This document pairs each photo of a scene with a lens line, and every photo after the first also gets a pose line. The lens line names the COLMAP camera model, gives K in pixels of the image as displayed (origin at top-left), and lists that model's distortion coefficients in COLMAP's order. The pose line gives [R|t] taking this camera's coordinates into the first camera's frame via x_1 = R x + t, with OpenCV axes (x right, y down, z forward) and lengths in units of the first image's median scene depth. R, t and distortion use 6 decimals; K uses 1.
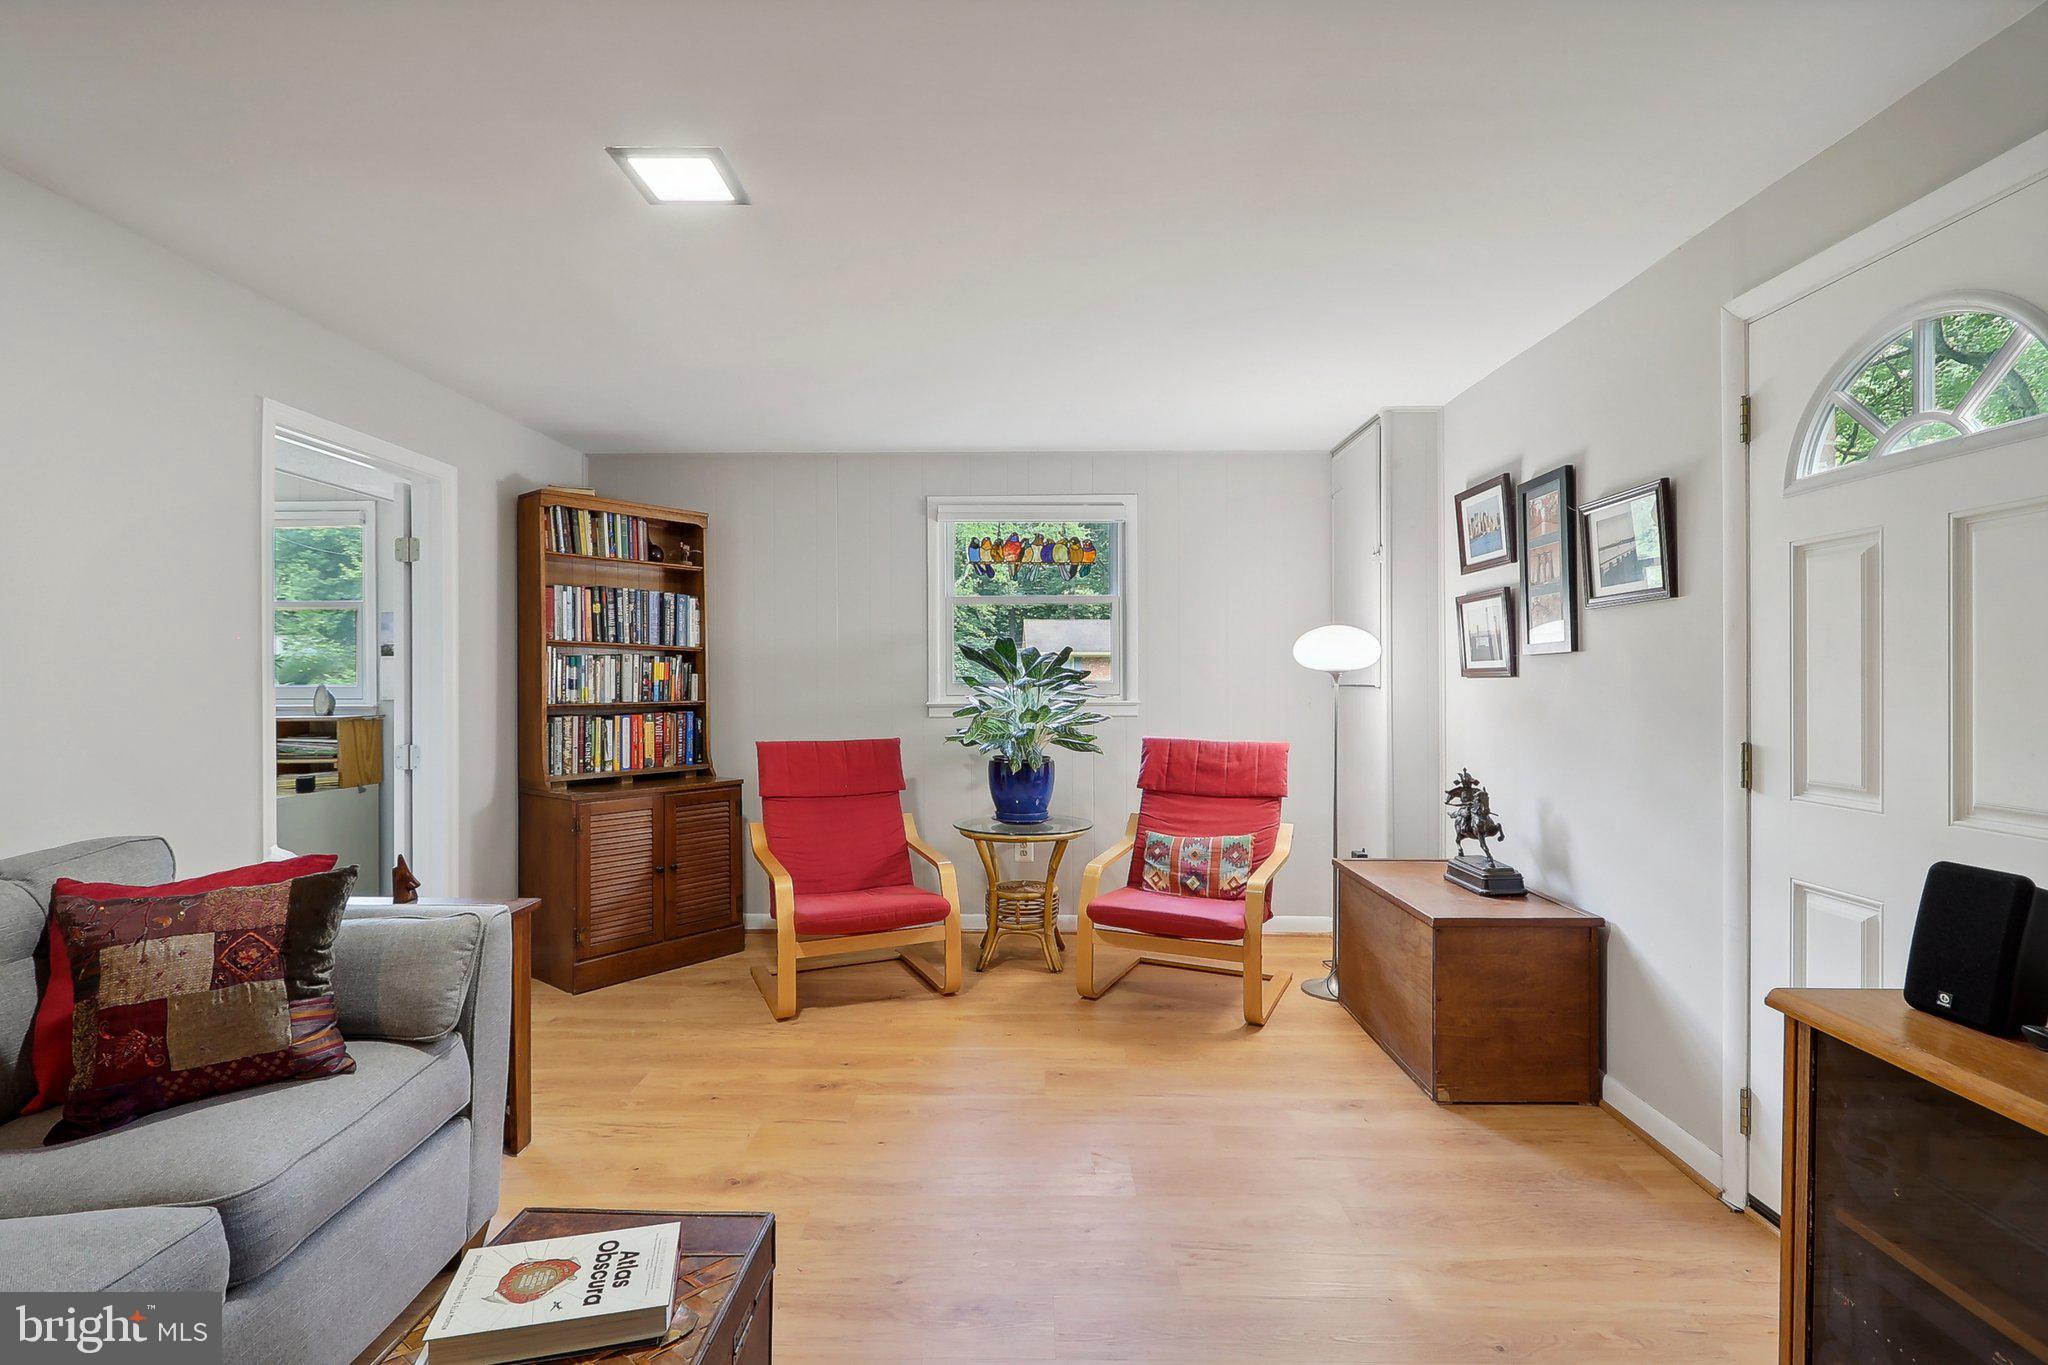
lens RADIAL K [[961.3, 0, 1030.0], [0, 961.3, 690.6], [0, 0, 1]] dist [-0.000344, -0.001395]
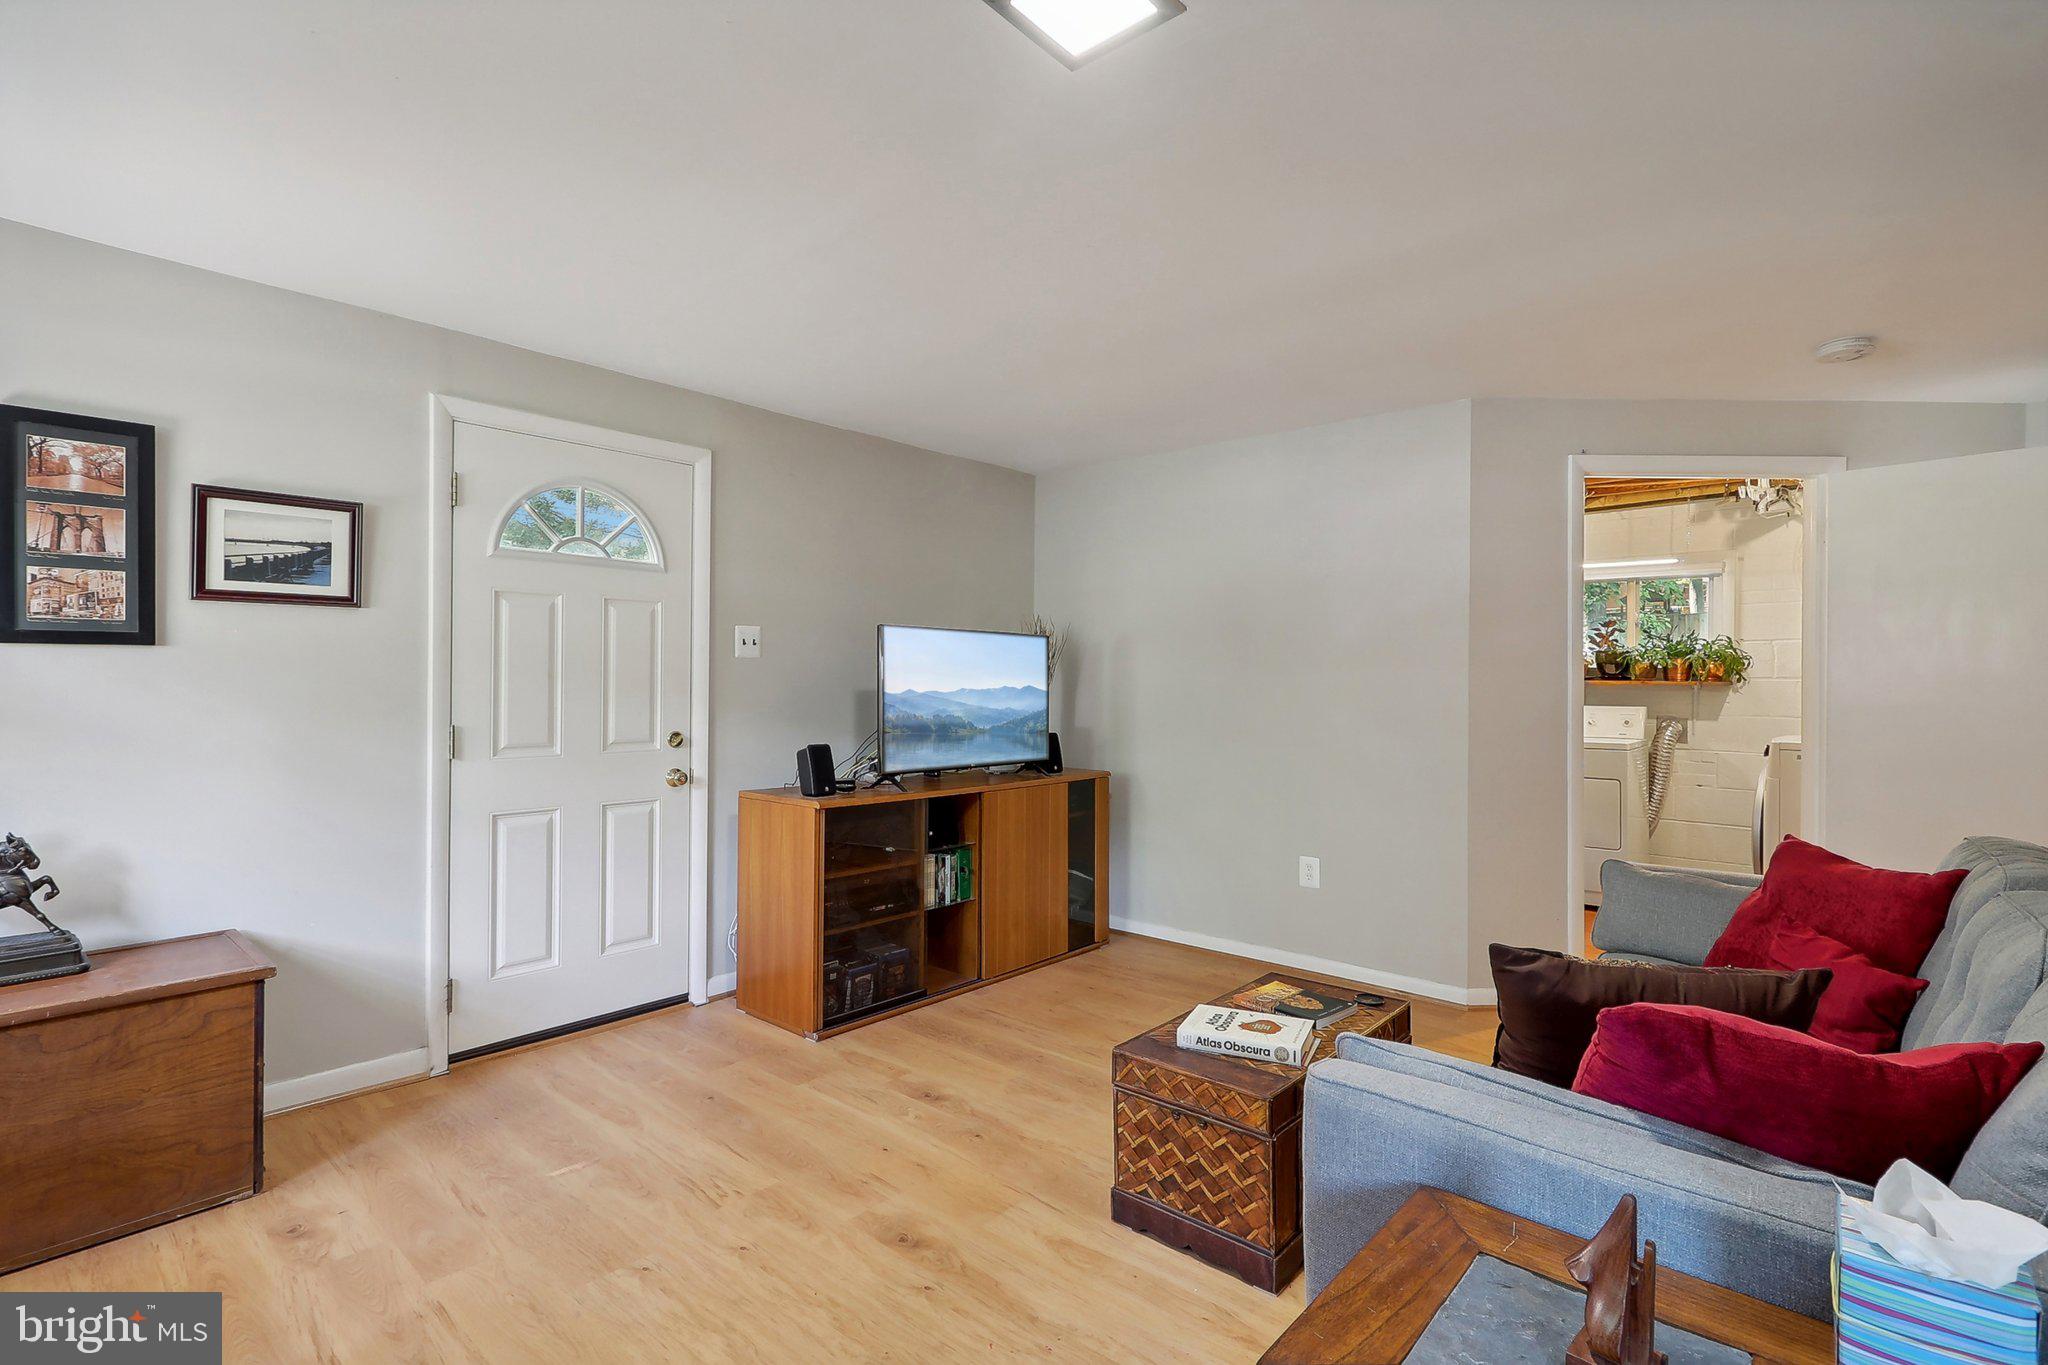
lens RADIAL K [[961.3, 0, 1025.7], [0, 961.3, 675.3], [0, 0, 1]] dist [-0.000344, -0.001395]
pose [[-0.763461, 0.000237, 0.645854, -0.753434], [0.001064, 0.999999, 0.000891, -0.017152], [-0.645853, 0.001367, -0.763461, 1.495577]]
